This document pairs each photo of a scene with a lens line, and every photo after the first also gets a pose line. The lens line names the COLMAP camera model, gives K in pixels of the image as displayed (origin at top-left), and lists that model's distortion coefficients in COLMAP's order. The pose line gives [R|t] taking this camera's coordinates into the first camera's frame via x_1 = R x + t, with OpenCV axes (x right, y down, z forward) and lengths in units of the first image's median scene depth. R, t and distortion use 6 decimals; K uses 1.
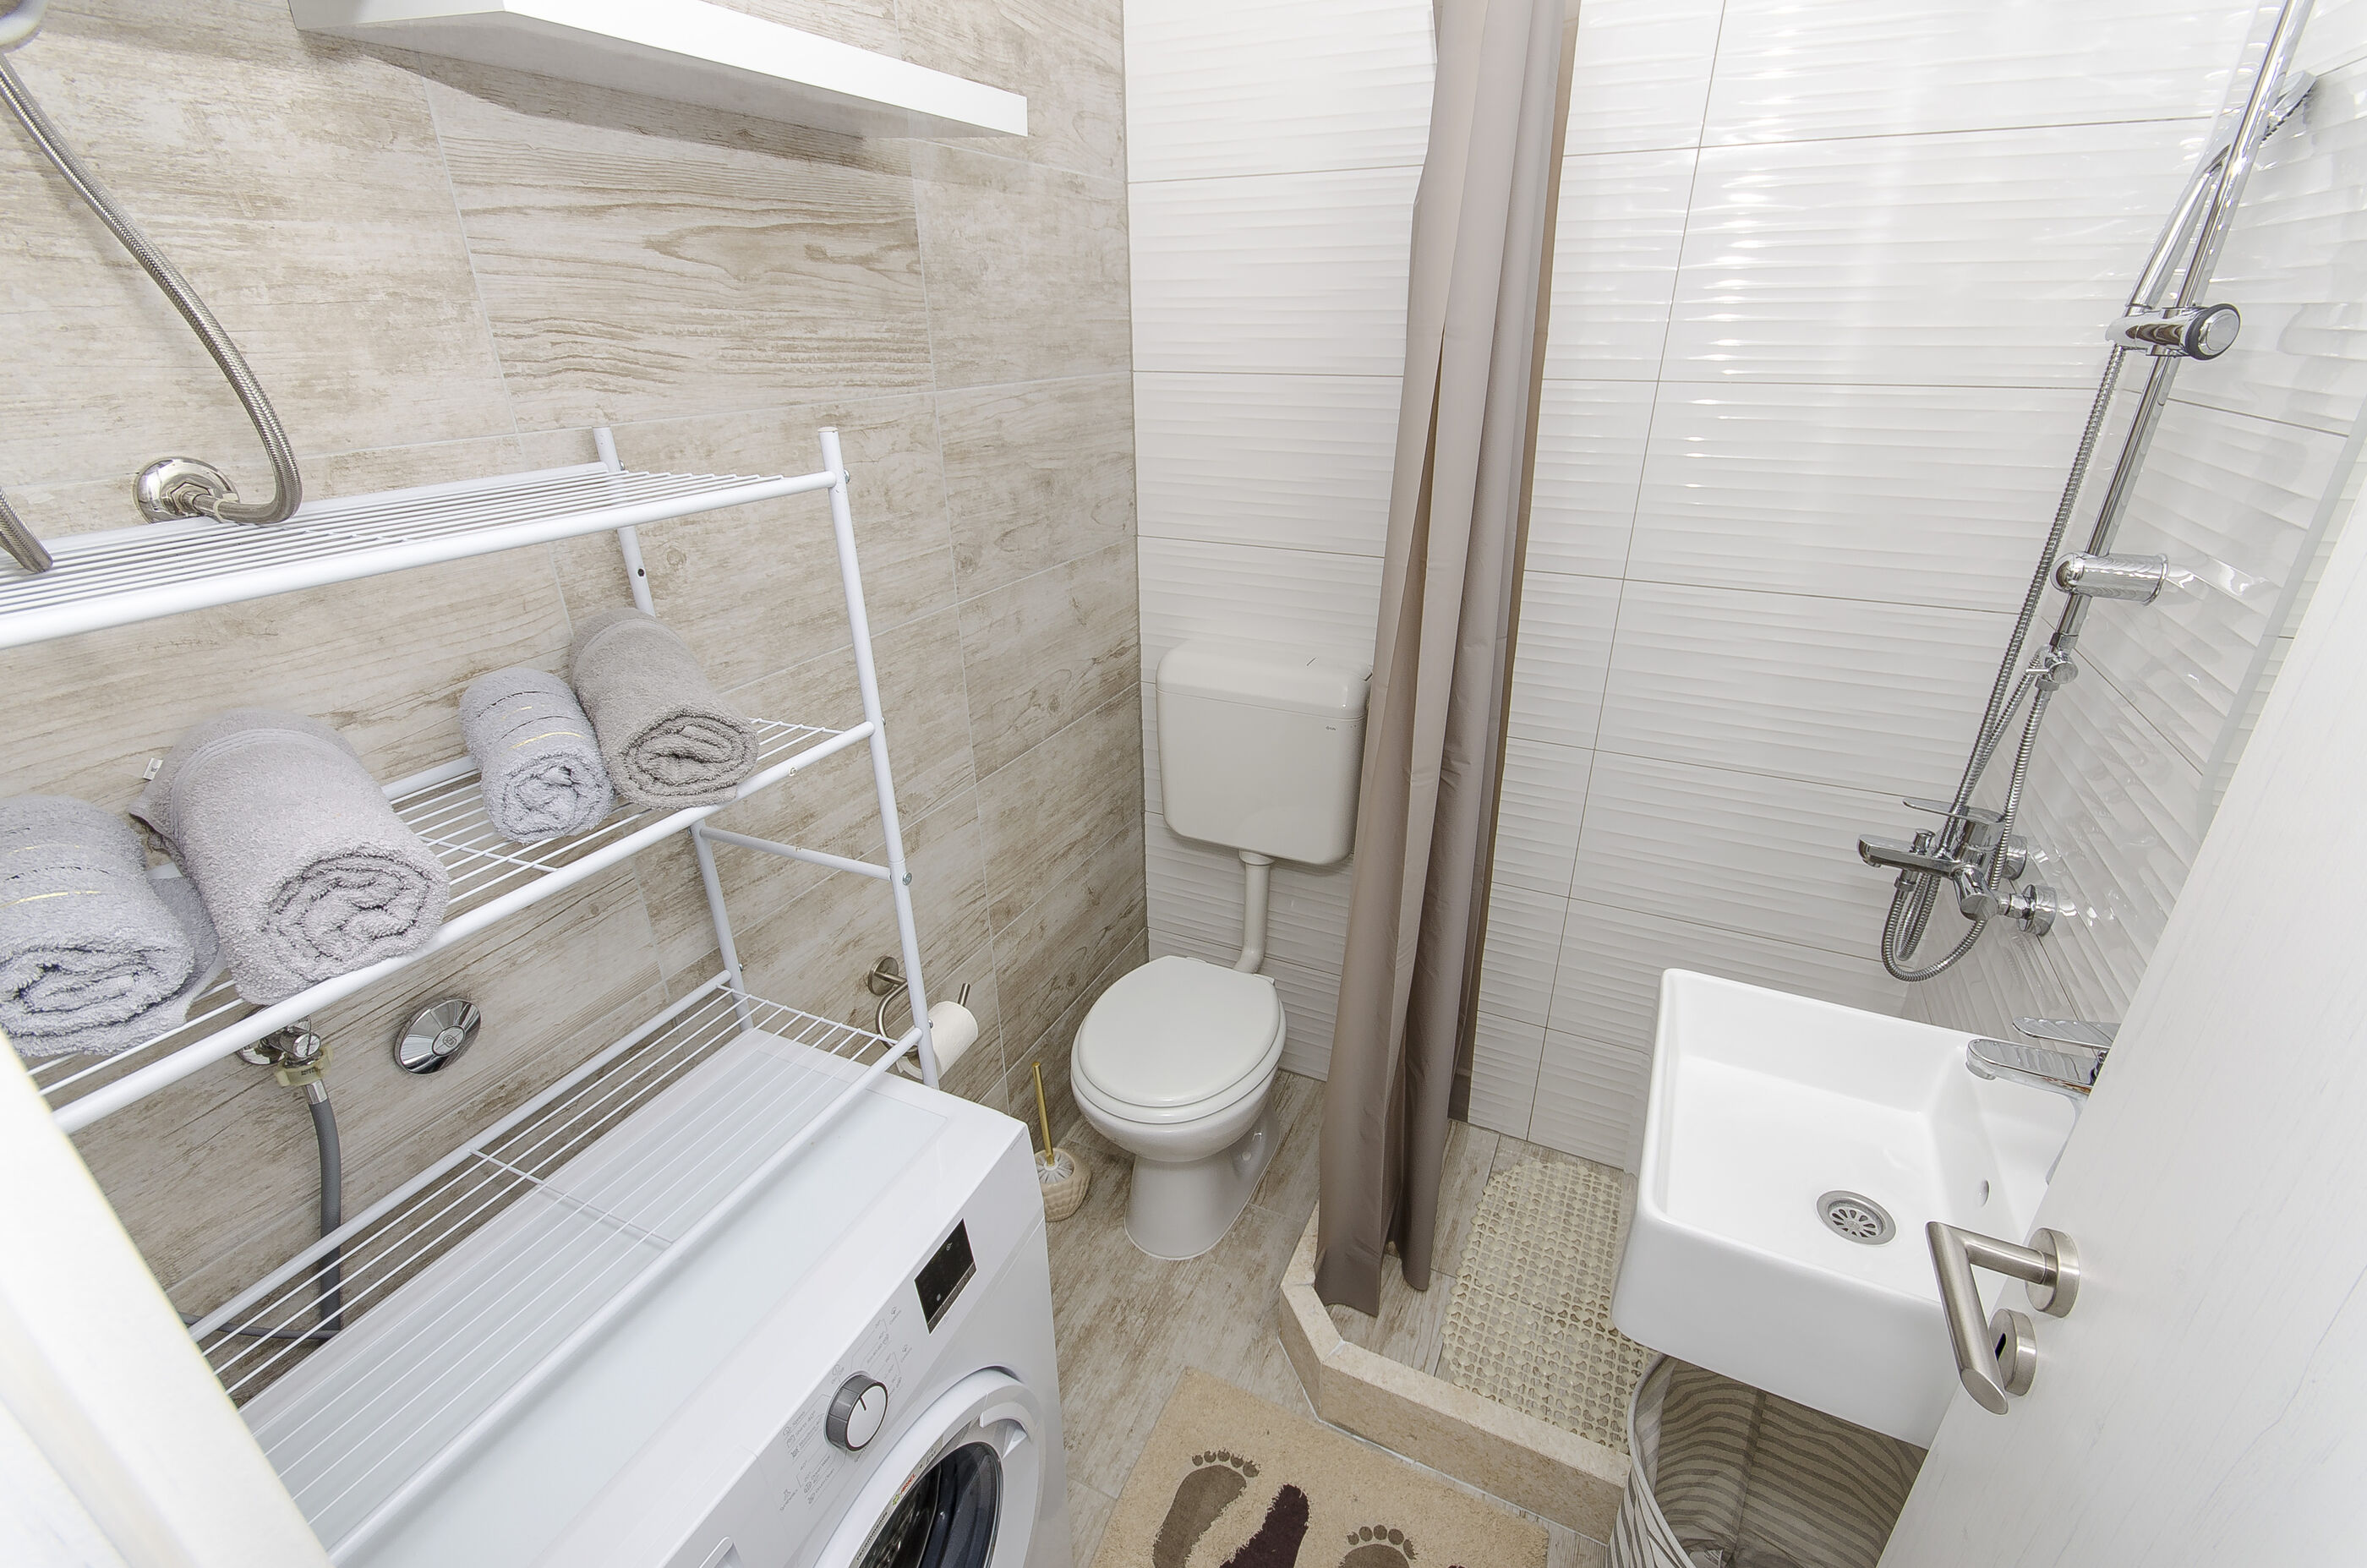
lens RADIAL K [[1034.7, 0, 1197.7], [0, 1034.7, 790.3], [0, 0, 1]] dist [0.009422, -0.004847]
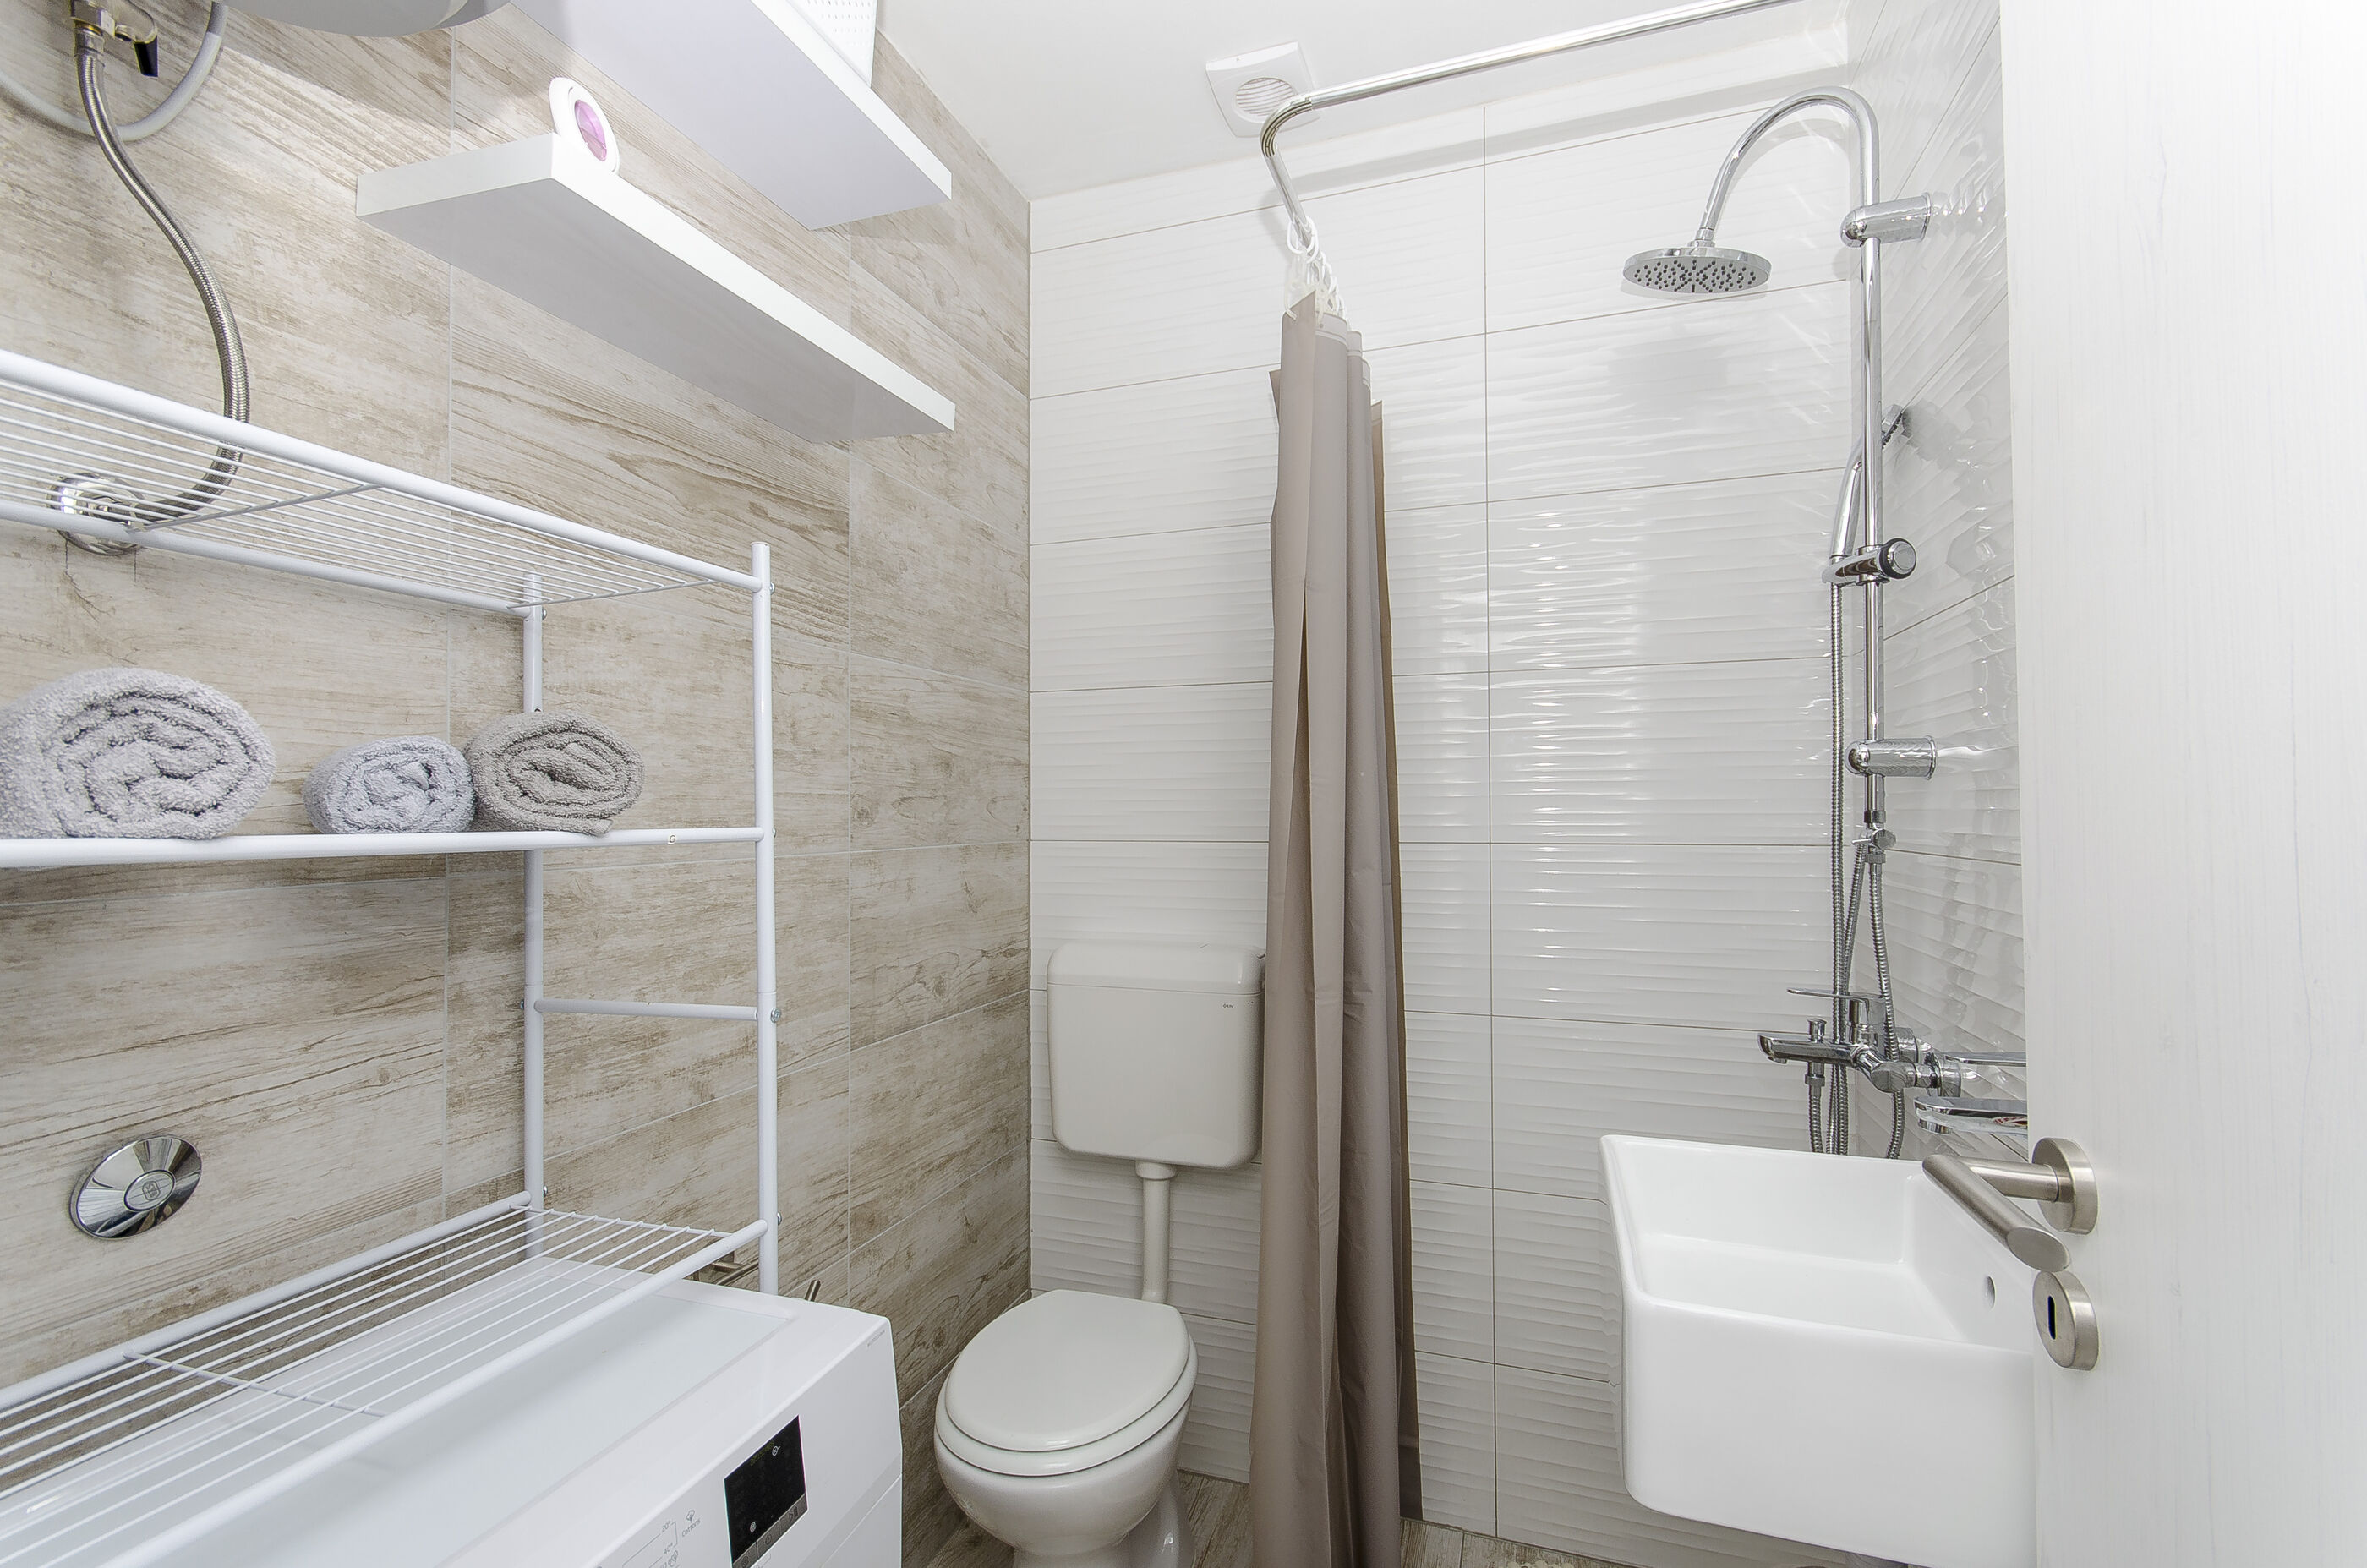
lens RADIAL K [[1034.7, 0, 1197.7], [0, 1034.7, 791.8], [0, 0, 1]] dist [0.009422, -0.004847]
pose [[0.993502, -0.000220, 0.113814, -0.016038], [0.050045, 0.898985, -0.435110, 0.265662], [-0.102221, 0.437979, 0.893155, 0.062614]]
